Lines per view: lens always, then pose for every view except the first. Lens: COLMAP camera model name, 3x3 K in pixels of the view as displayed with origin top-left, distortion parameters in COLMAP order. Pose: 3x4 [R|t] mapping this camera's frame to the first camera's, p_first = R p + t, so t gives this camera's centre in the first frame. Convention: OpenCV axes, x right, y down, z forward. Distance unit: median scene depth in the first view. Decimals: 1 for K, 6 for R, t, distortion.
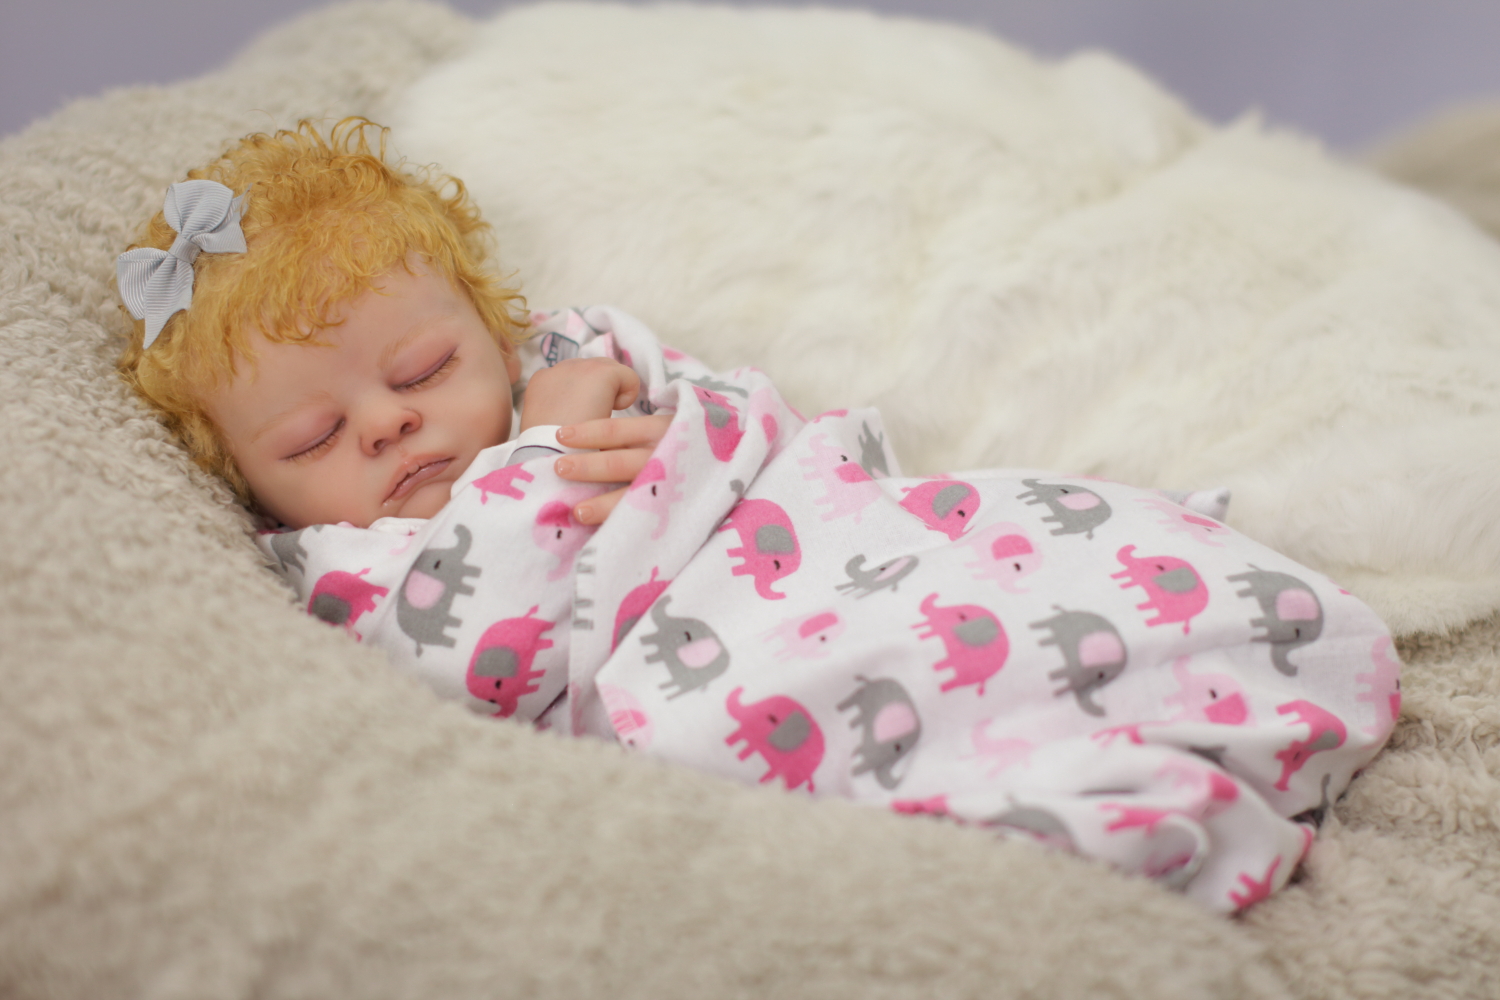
lens RADIAL K [[3438.0, 0, 753.6], [0, 3438.0, 508.6], [0, 0, 1]] dist [-0.166857, 0.000000]
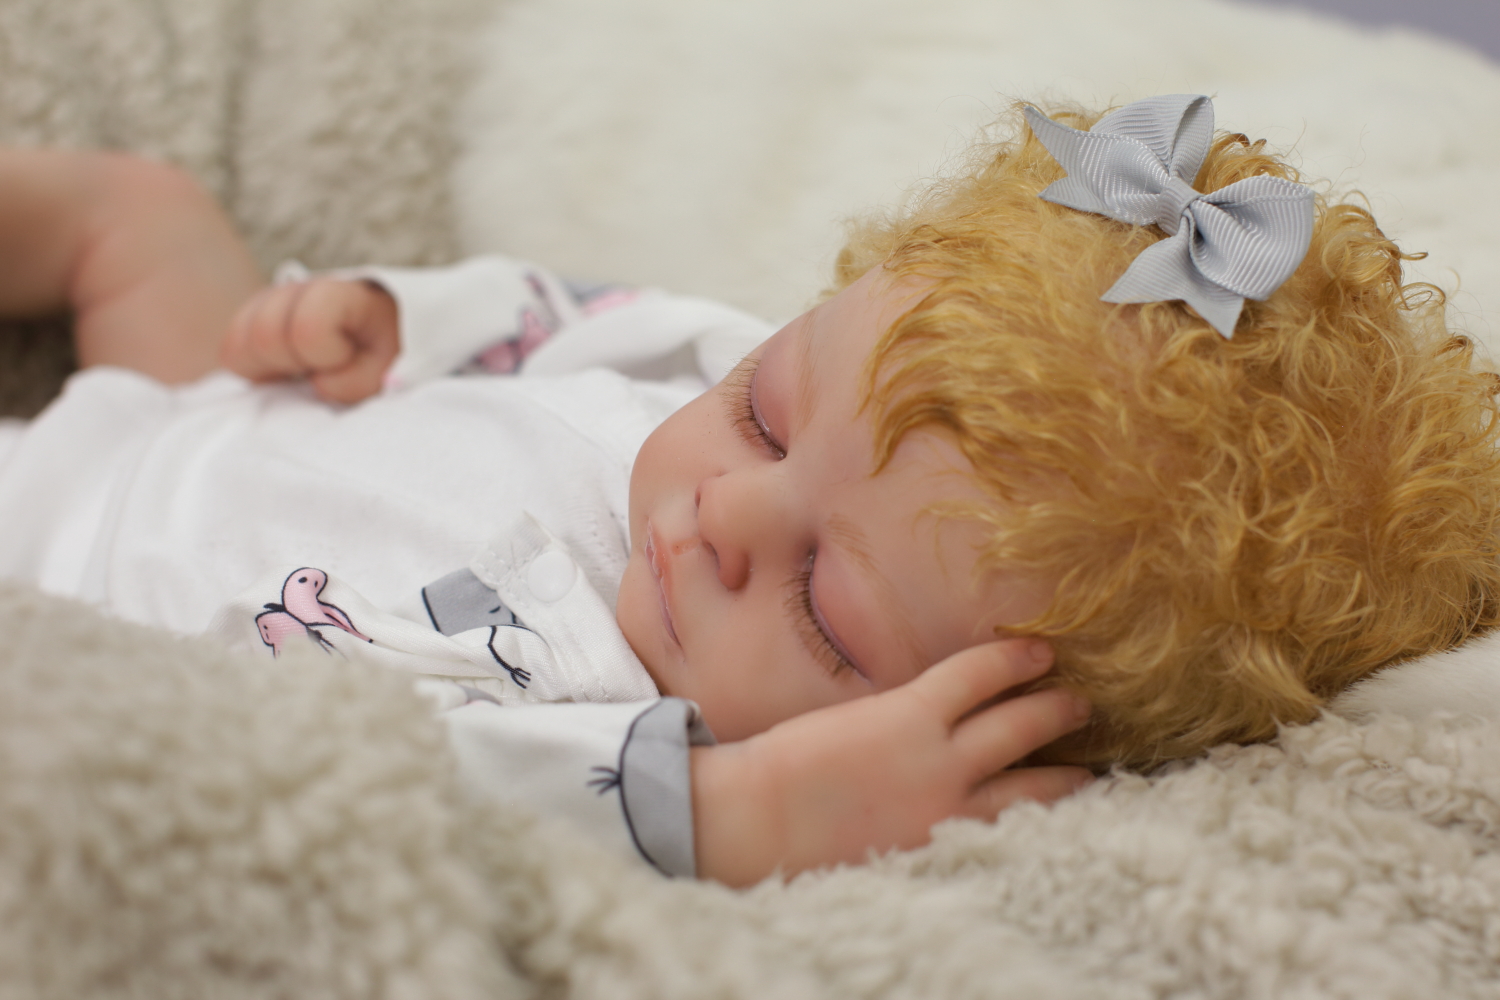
lens RADIAL K [[3438.0, 0, 741.1], [0, 3438.0, 497.1], [0, 0, 1]] dist [-0.166857, 0.000000]
pose [[-0.271755, 0.922532, -0.274016, 0.034621], [-0.774623, -0.040729, 0.631111, -0.360252], [0.571059, 0.383767, 0.725682, 0.613695]]
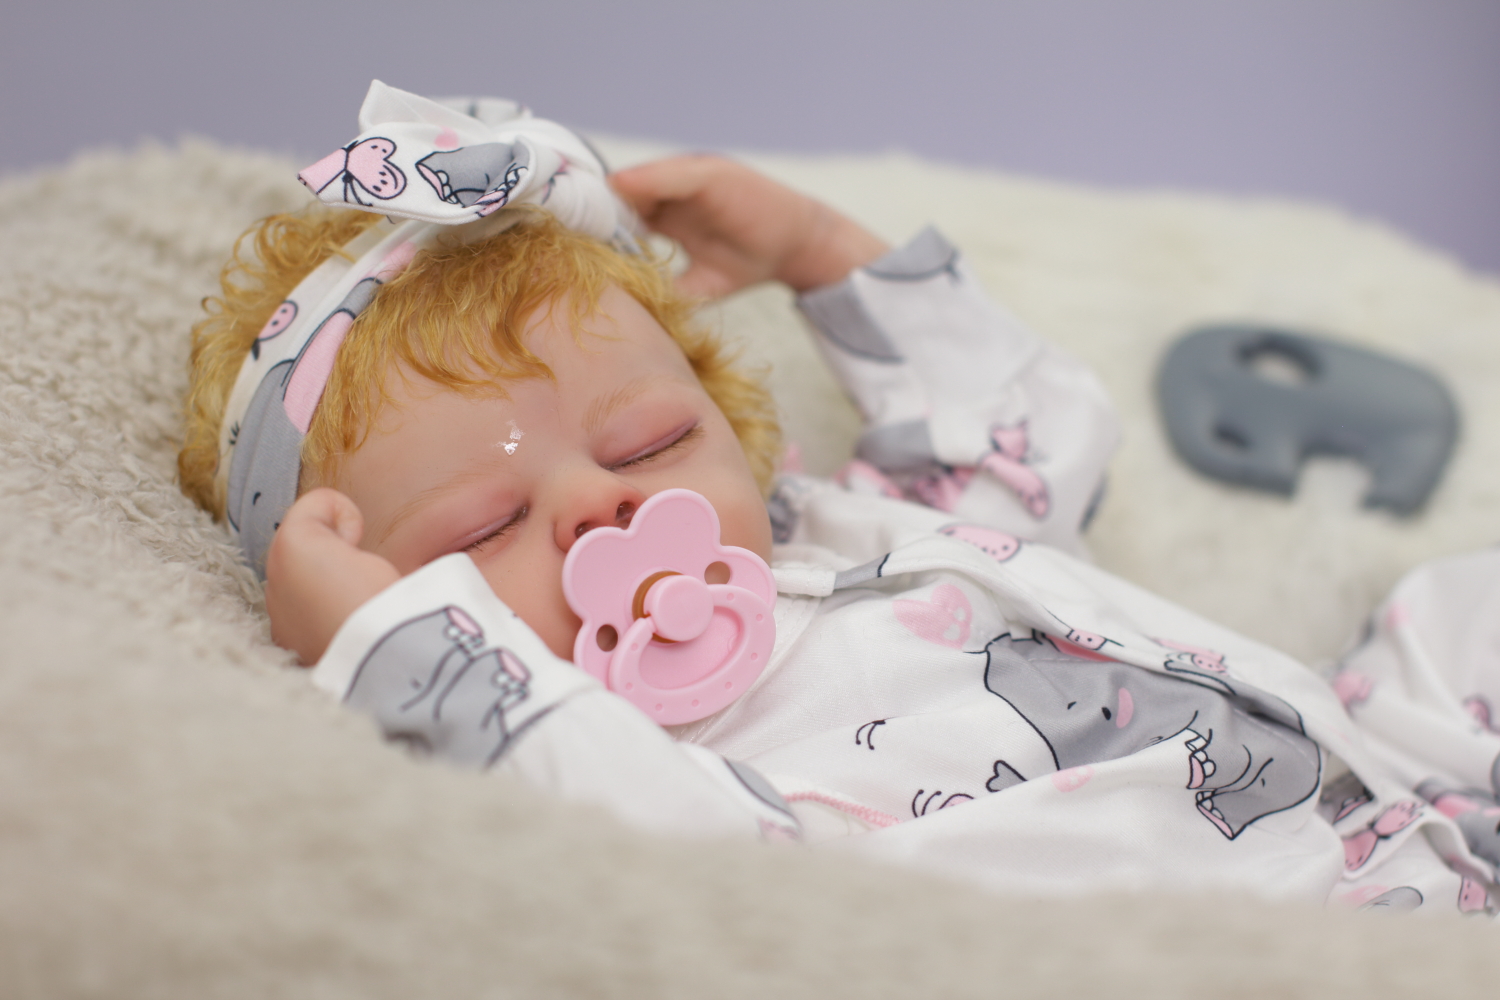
lens RADIAL K [[3438.0, 0, 753.9], [0, 3438.0, 503.5], [0, 0, 1]] dist [-0.166857, 0.000000]
pose [[0.999127, 0.021622, 0.035736, -0.100330], [-0.006963, 0.929830, -0.367924, 0.213662], [-0.041184, 0.367354, 0.929169, 0.395519]]
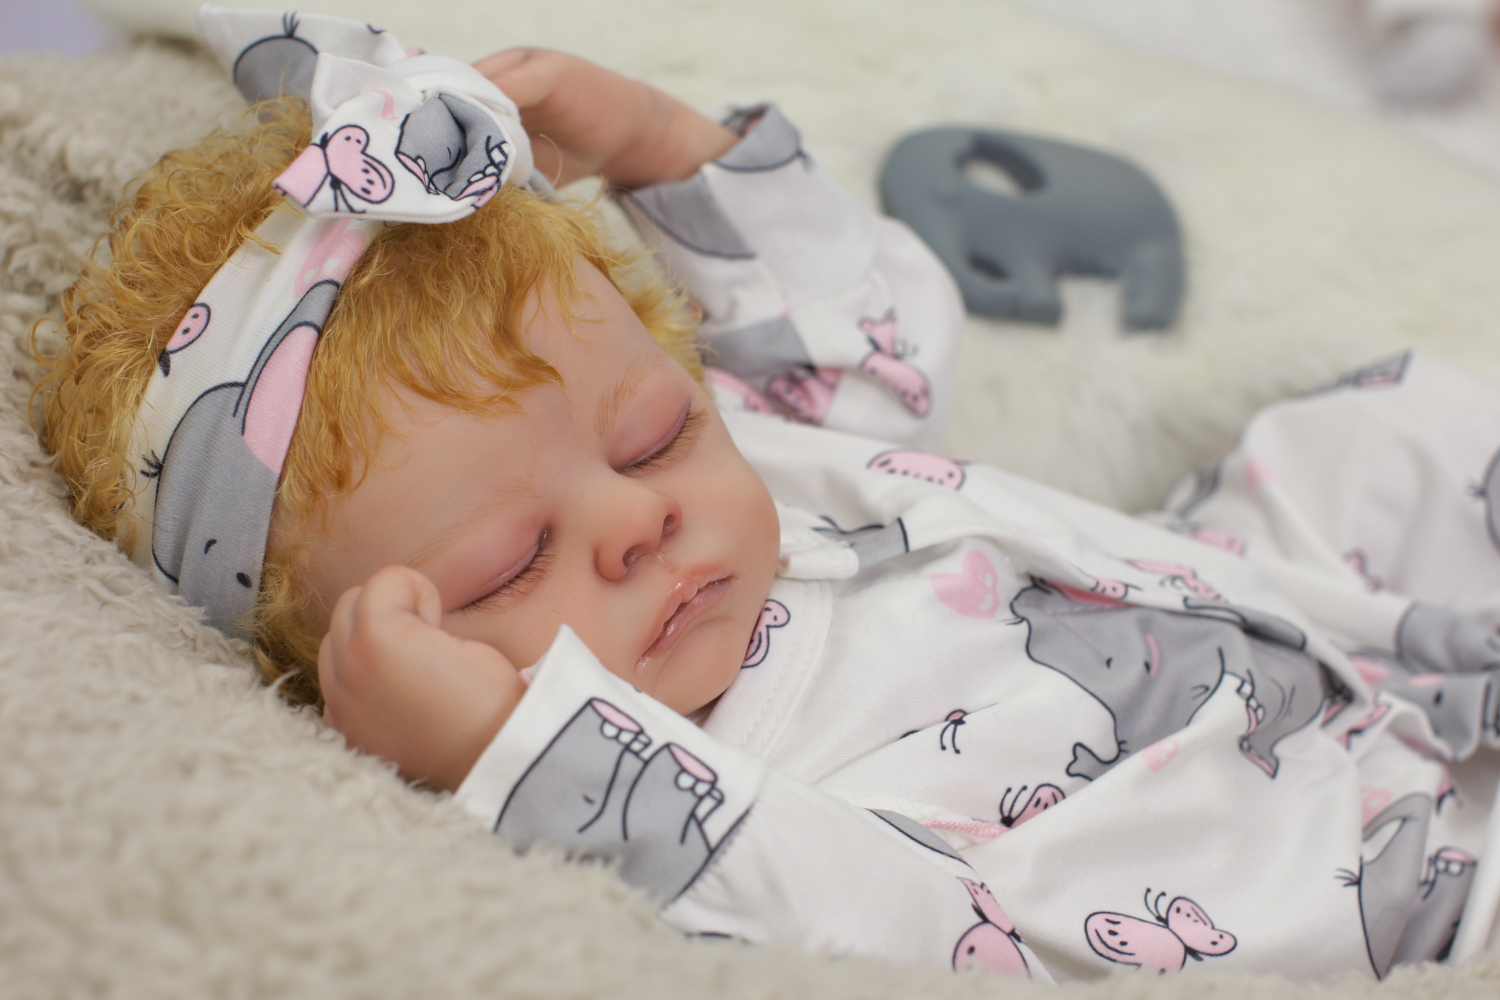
lens RADIAL K [[3438.0, 0, 762.9], [0, 3438.0, 492.1], [0, 0, 1]] dist [-0.166857, 0.000000]
pose [[0.919014, -0.105089, 0.379959, -0.305619], [0.185669, 0.965608, -0.182012, 0.079360], [-0.347764, 0.237819, 0.906919, 0.467954]]
